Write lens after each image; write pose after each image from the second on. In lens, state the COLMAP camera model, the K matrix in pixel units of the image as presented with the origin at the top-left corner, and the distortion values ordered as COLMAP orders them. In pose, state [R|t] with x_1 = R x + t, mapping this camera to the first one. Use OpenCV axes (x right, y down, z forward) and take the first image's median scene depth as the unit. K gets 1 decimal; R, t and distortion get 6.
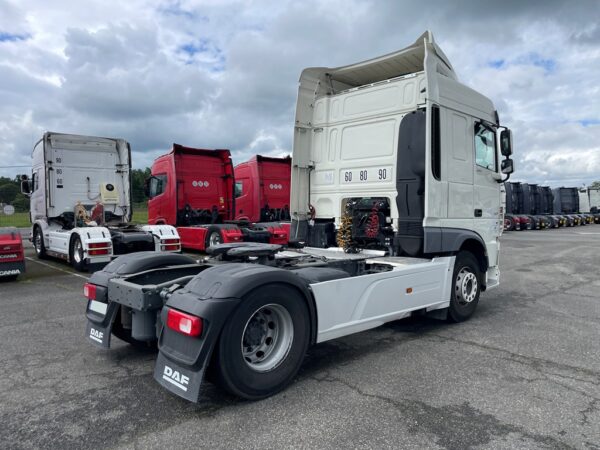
lens RADIAL K [[456.9, 0, 308.6], [0, 456.9, 224.3], [0, 0, 1]] dist [0.067578, -0.082095]
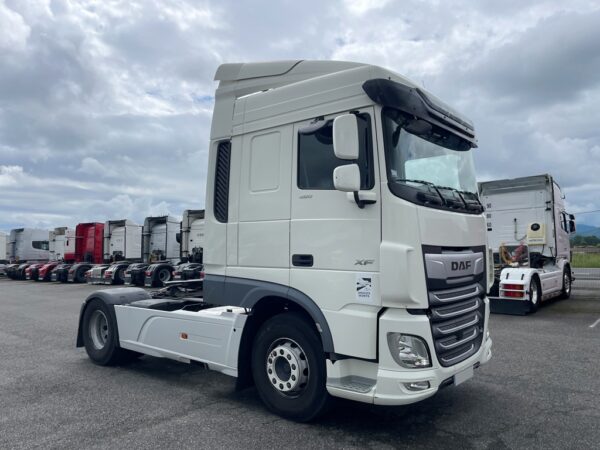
lens RADIAL K [[453.1, 0, 303.3], [0, 453.1, 222.6], [0, 0, 1]] dist [0.080295, -0.109501]
pose [[0.093846, -0.063613, -0.993552, 1.049462], [-0.020608, 0.997619, -0.065820, -0.037038], [0.995373, 0.026652, 0.092312, 0.965443]]
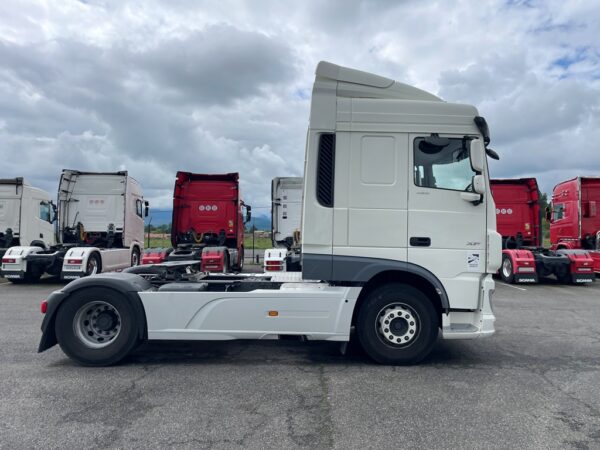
lens RADIAL K [[453.1, 0, 303.3], [0, 453.1, 222.6], [0, 0, 1]] dist [0.080295, -0.109501]
pose [[0.718921, -0.012335, -0.694982, 0.826787], [-0.030334, 0.998333, -0.049097, -0.012206], [0.694429, 0.056378, 0.717349, 0.240986]]
